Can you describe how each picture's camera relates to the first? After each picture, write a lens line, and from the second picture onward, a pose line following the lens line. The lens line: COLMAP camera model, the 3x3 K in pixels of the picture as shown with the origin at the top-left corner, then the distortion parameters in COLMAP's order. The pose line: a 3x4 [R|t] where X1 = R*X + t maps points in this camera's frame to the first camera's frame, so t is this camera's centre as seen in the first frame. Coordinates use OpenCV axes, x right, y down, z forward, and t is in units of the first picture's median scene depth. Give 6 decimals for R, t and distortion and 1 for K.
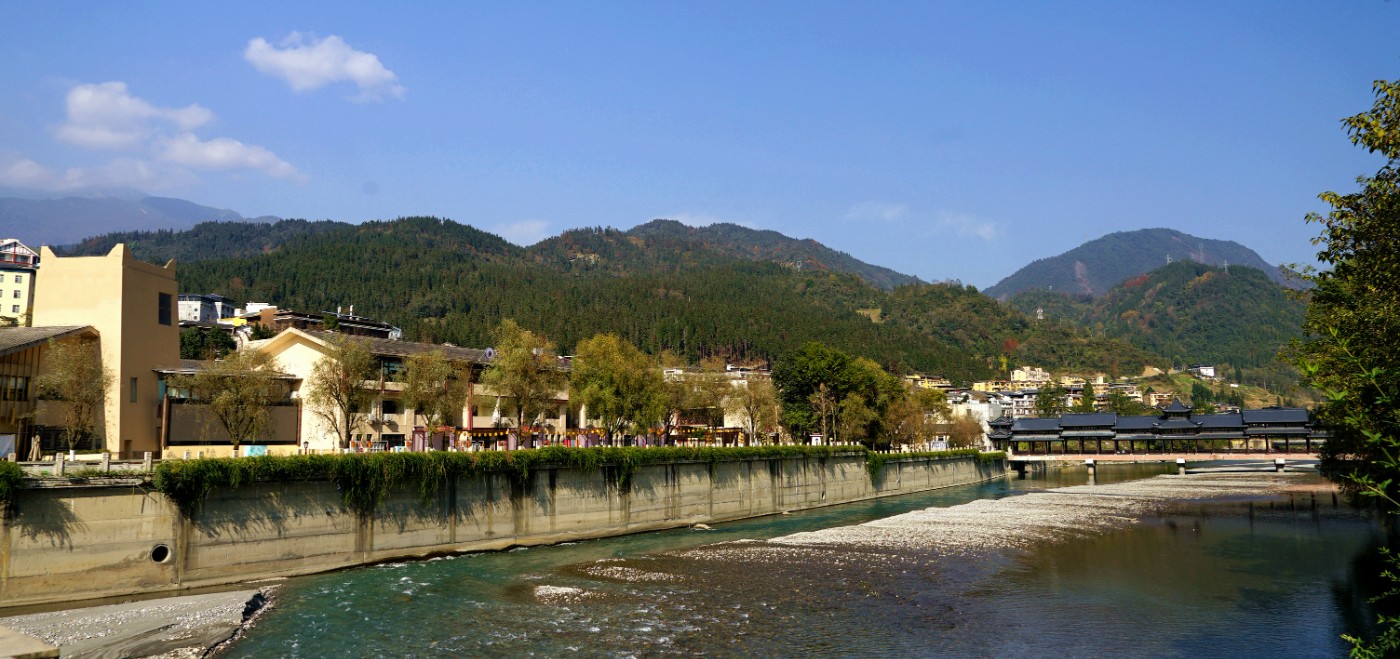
lens RADIAL K [[945.6, 0, 700.0], [0, 945.6, 329.5], [0, 0, 1]] dist [-0.026401, 0.003130]
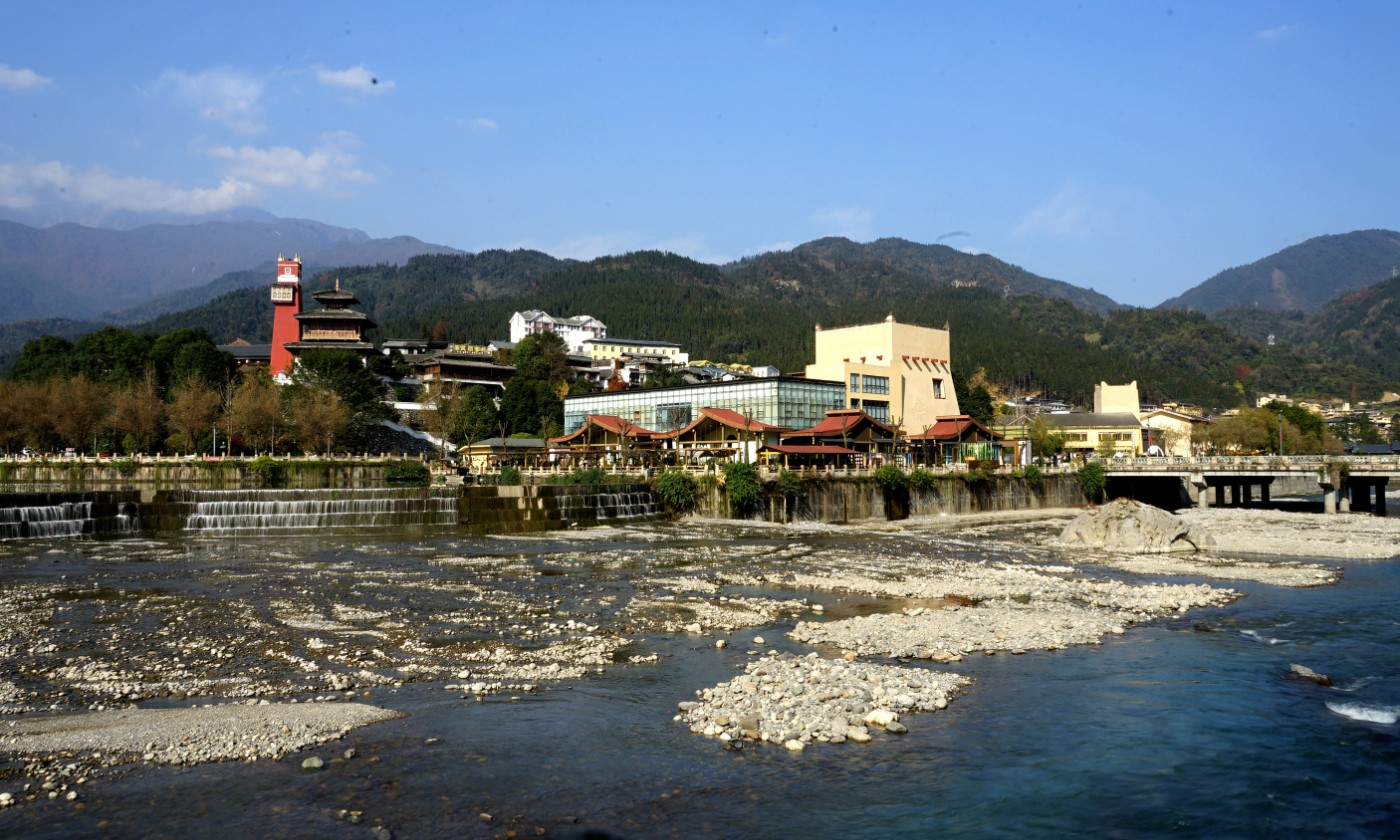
lens RADIAL K [[1002.1, 0, 700.0], [0, 1002.1, 420.0], [0, 0, 1]] dist [-0.031651, 0.011309]
pose [[0.991074, 0.000381, -0.133312, -0.102668], [0.009447, 0.997281, 0.073086, -0.013956], [0.132977, -0.073693, 0.988376, -0.137284]]
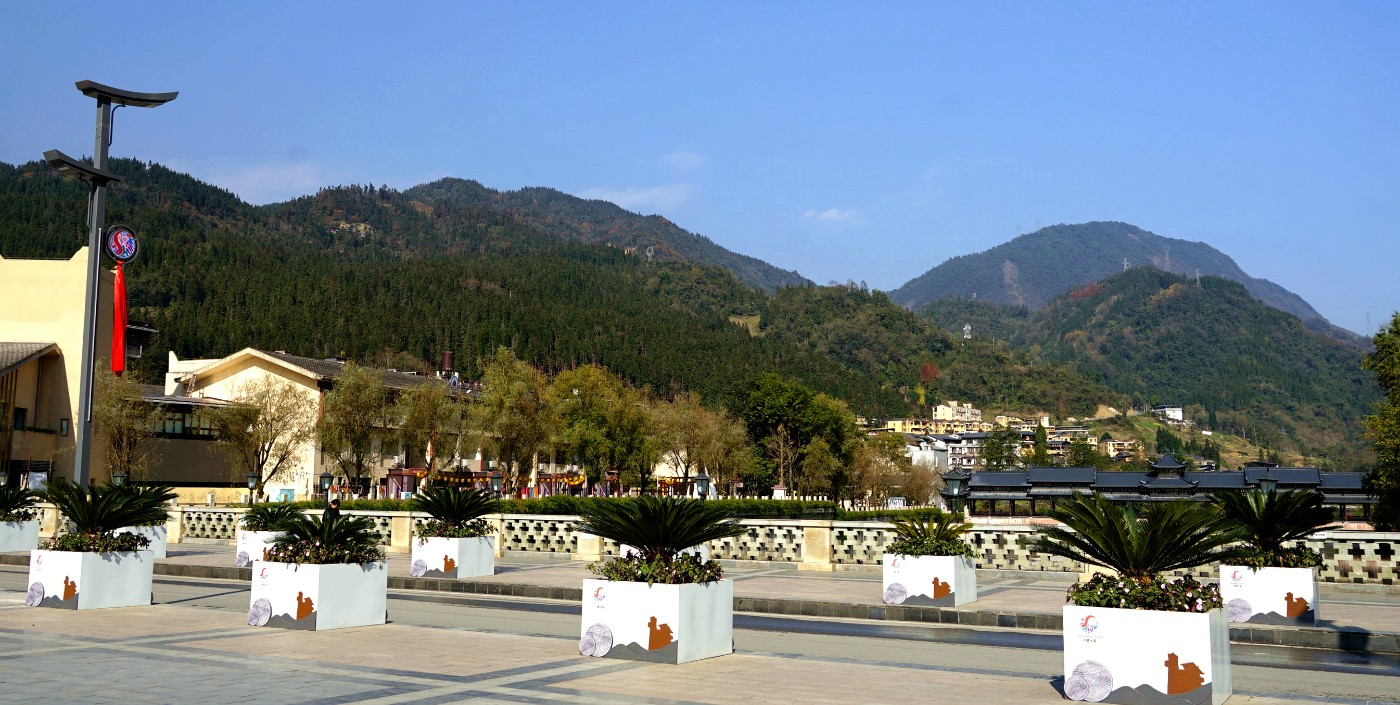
lens RADIAL K [[1310.3, 0, 667.0], [0, 1310.3, 329.2], [0, 0, 1]] dist [0.009946, -0.006278]
pose [[0.990704, 0.037449, 0.130781, -0.017662], [-0.036822, 0.999296, -0.007208, -0.001965], [-0.130959, 0.002326, 0.991385, -0.017096]]
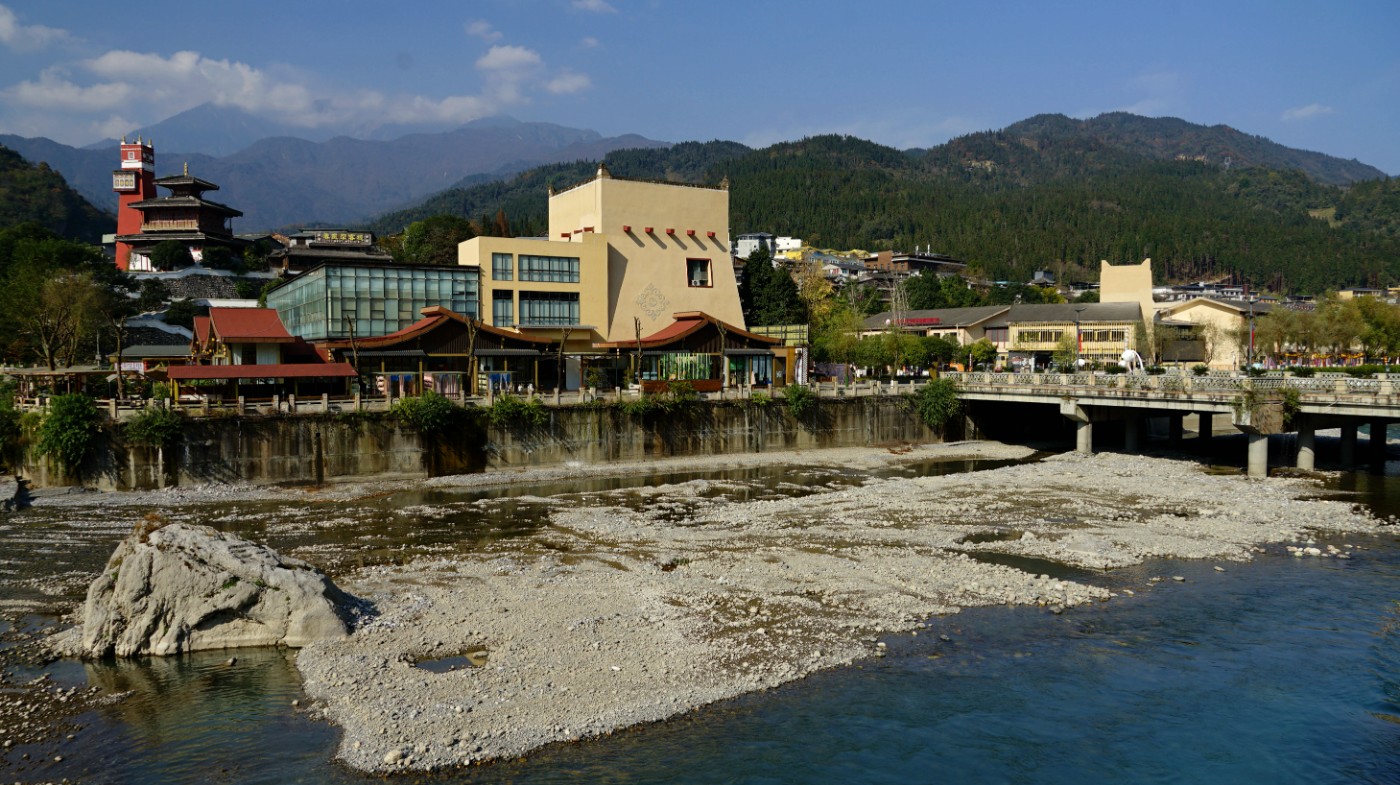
lens RADIAL K [[974.8, 0, 700.0], [0, 974.8, 392.5], [0, 0, 1]] dist [-0.046639, 0.037800]
pose [[0.936661, 0.022757, -0.349496, -0.054959], [0.033225, 0.987613, 0.153350, -0.010905], [0.348657, -0.155249, 0.924303, -0.084845]]
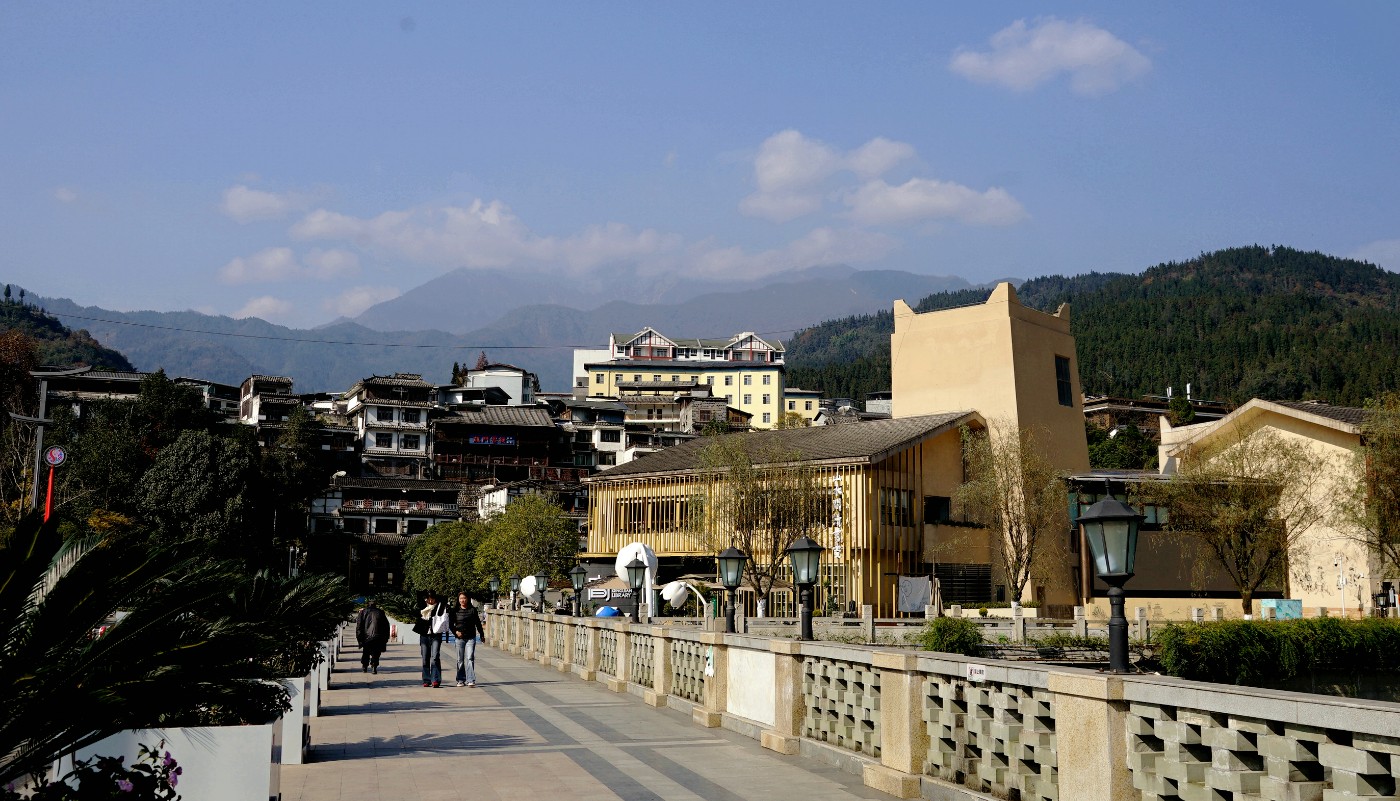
lens RADIAL K [[1406.4, 0, 697.8], [0, 1406.4, 370.8], [0, 0, 1]] dist [0.009229, 0.034108]
pose [[0.793675, -0.080240, -0.603027, -0.014333], [0.055908, 0.996689, -0.059039, 0.001039], [0.605767, 0.013144, 0.795533, 0.006705]]
